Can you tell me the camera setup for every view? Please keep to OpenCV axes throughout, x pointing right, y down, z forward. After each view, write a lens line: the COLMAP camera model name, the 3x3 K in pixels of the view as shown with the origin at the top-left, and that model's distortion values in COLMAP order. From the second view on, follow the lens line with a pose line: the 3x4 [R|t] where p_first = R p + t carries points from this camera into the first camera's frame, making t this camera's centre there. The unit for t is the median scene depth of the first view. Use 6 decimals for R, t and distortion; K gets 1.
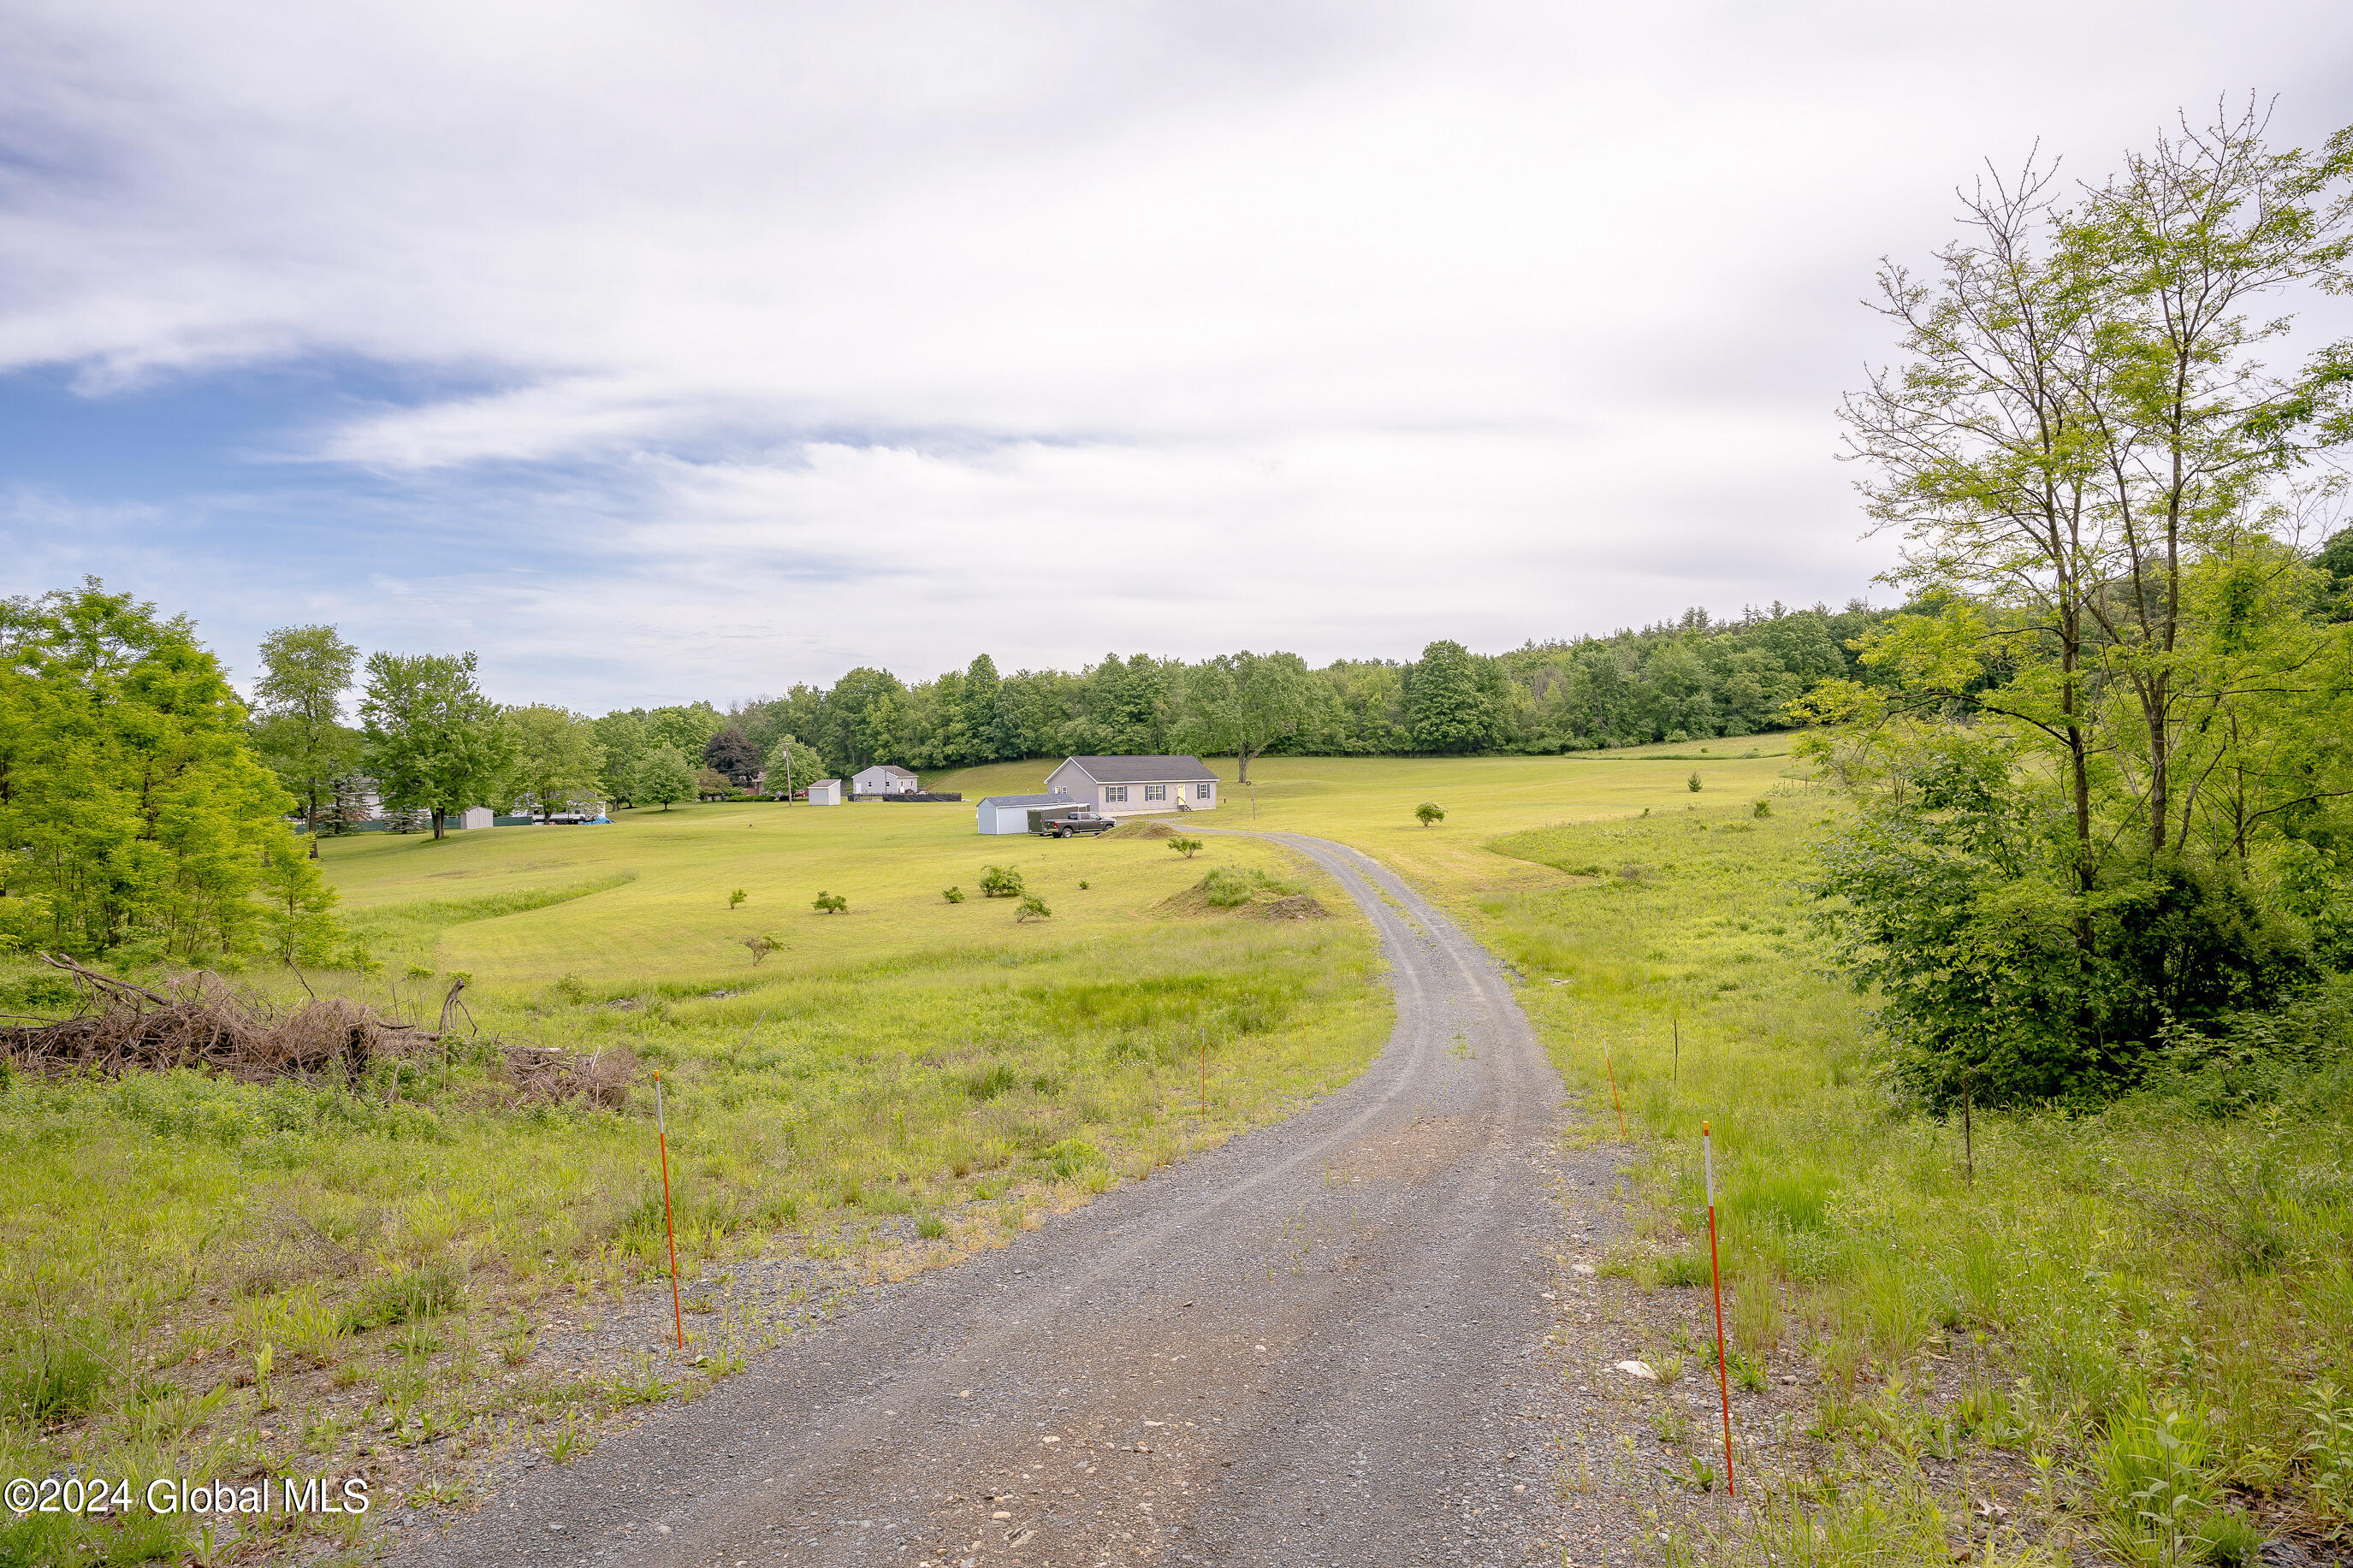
lens RADIAL K [[1421.3, 0, 1177.9], [0, 1421.3, 780.7], [0, 0, 1]] dist [0.001242, 0.000123]
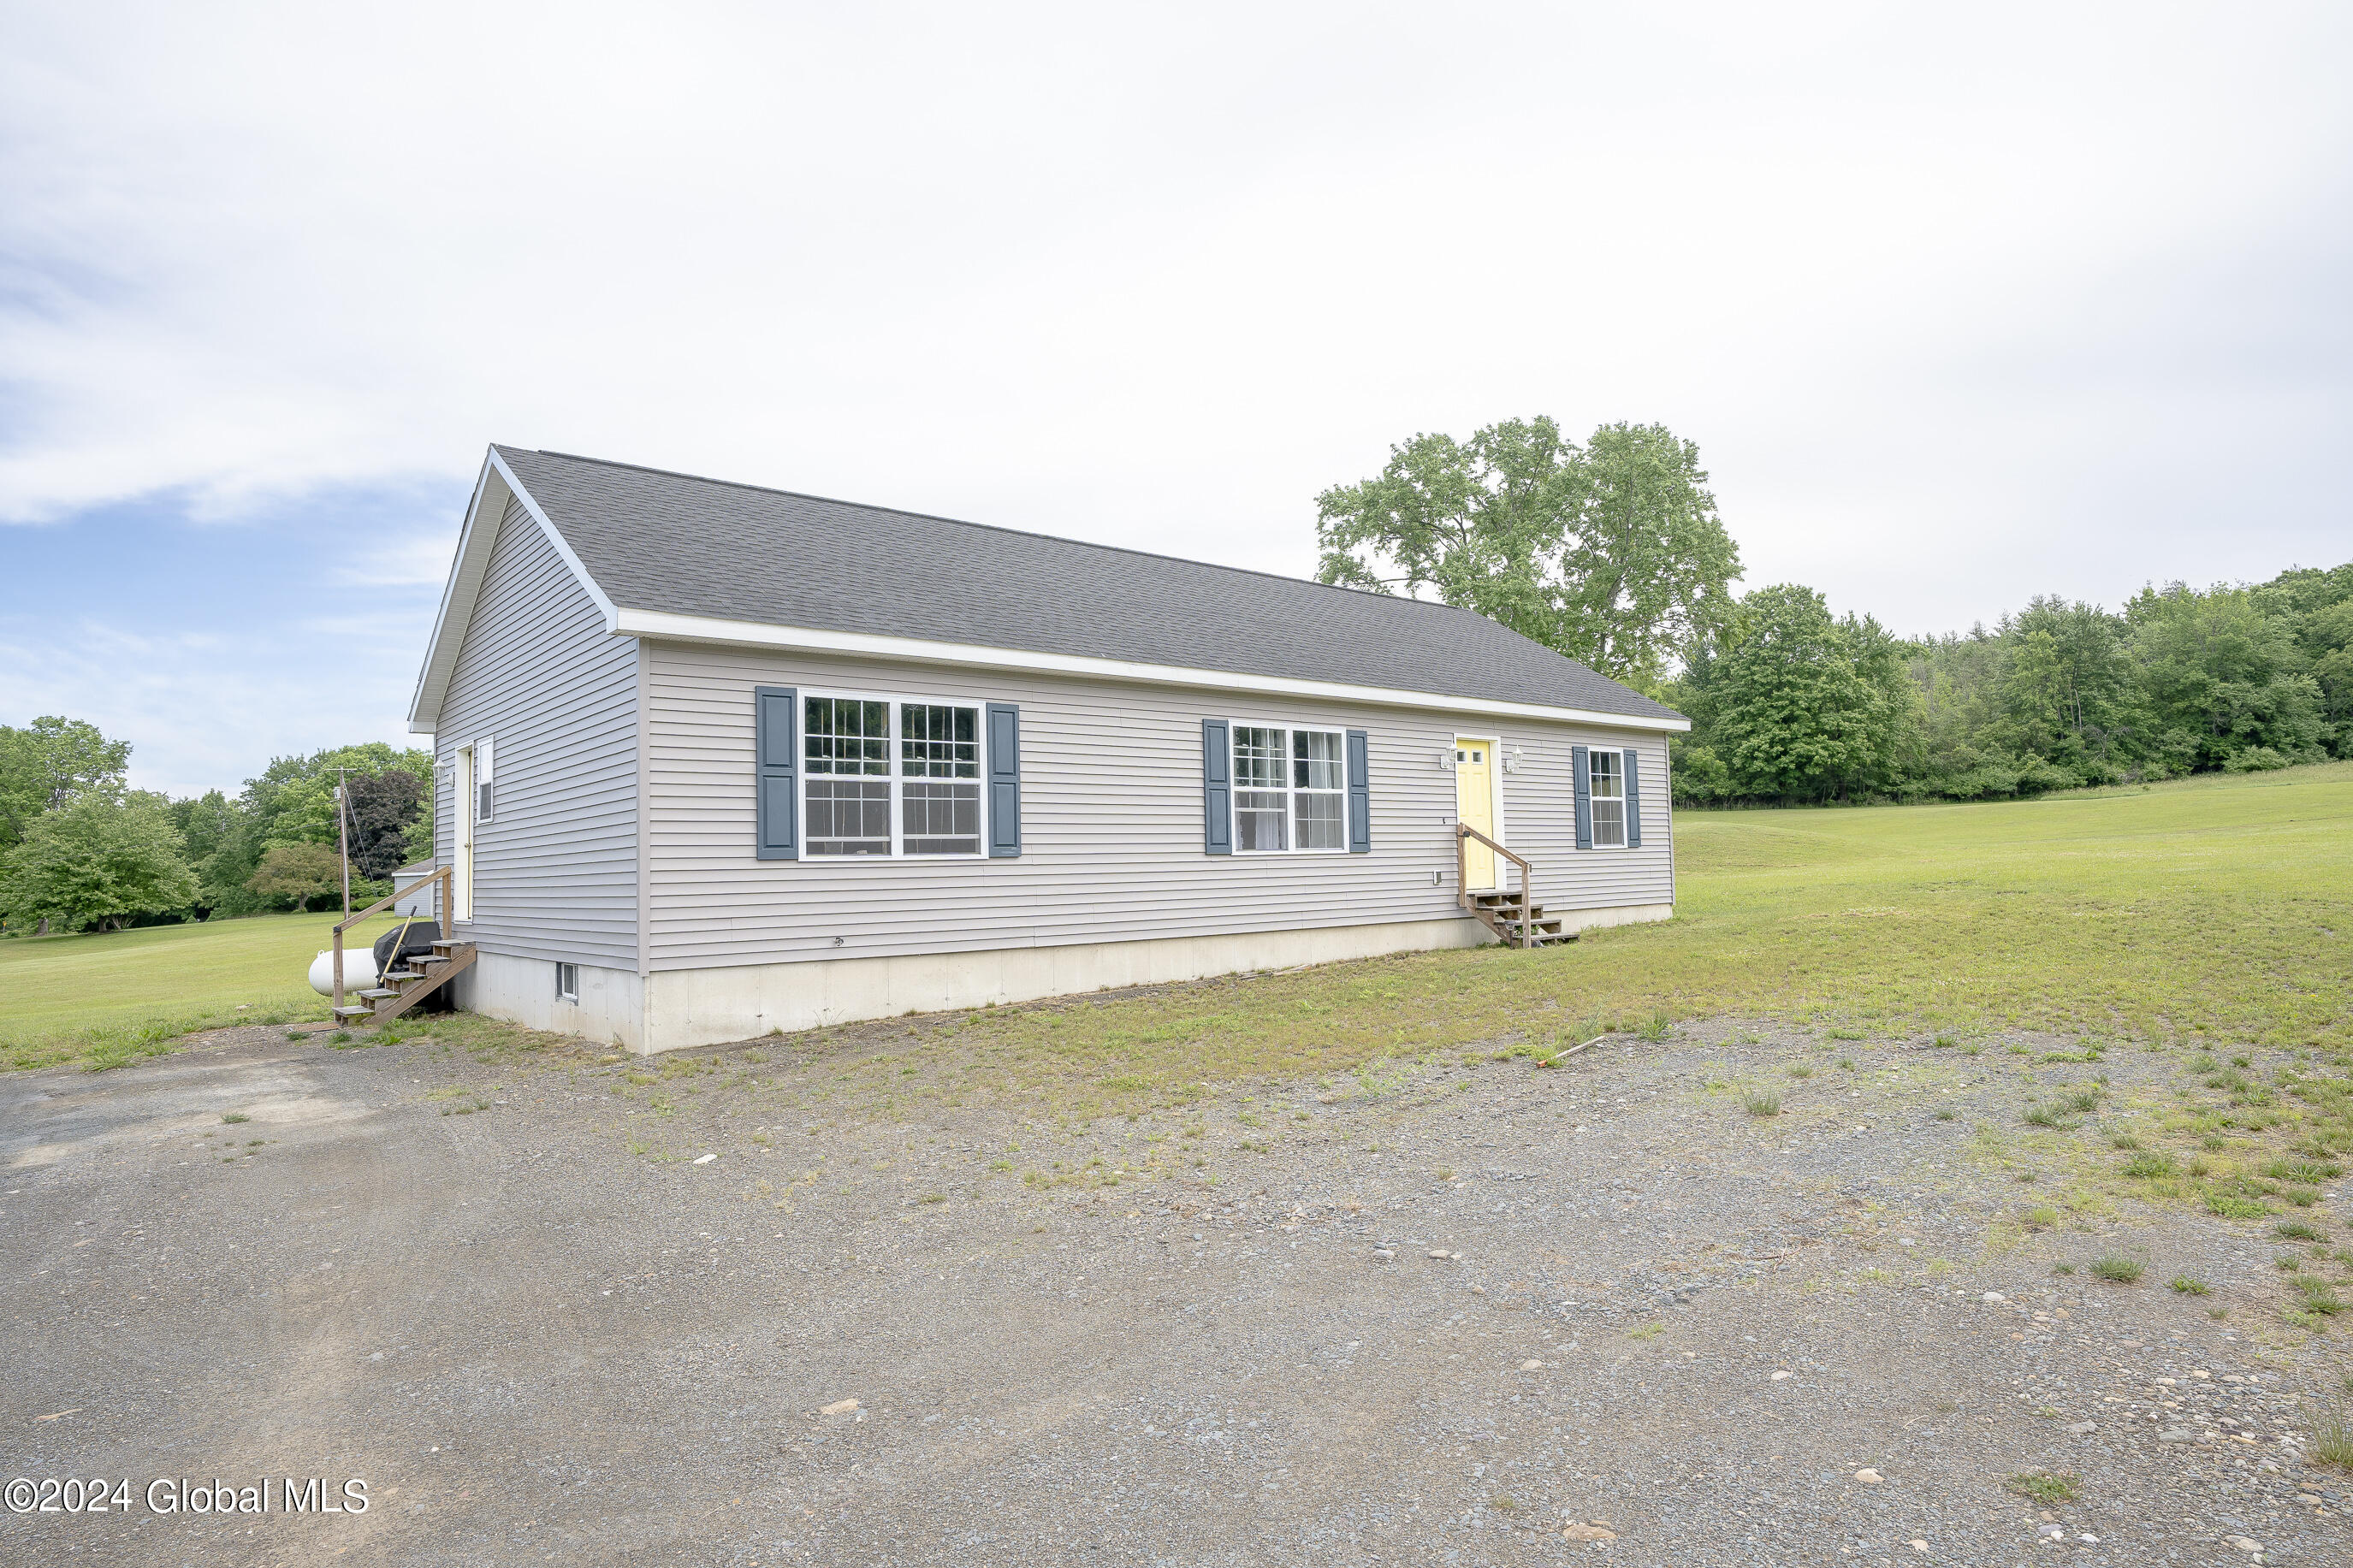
lens RADIAL K [[1339.7, 0, 1176.8], [0, 1339.7, 782.3], [0, 0, 1]] dist [-0.007362, -0.001080]
pose [[0.998433, -0.016044, -0.053615, -0.010780], [0.011920, 0.997008, -0.076373, 0.009182], [0.054680, 0.075615, 0.995637, 0.497661]]
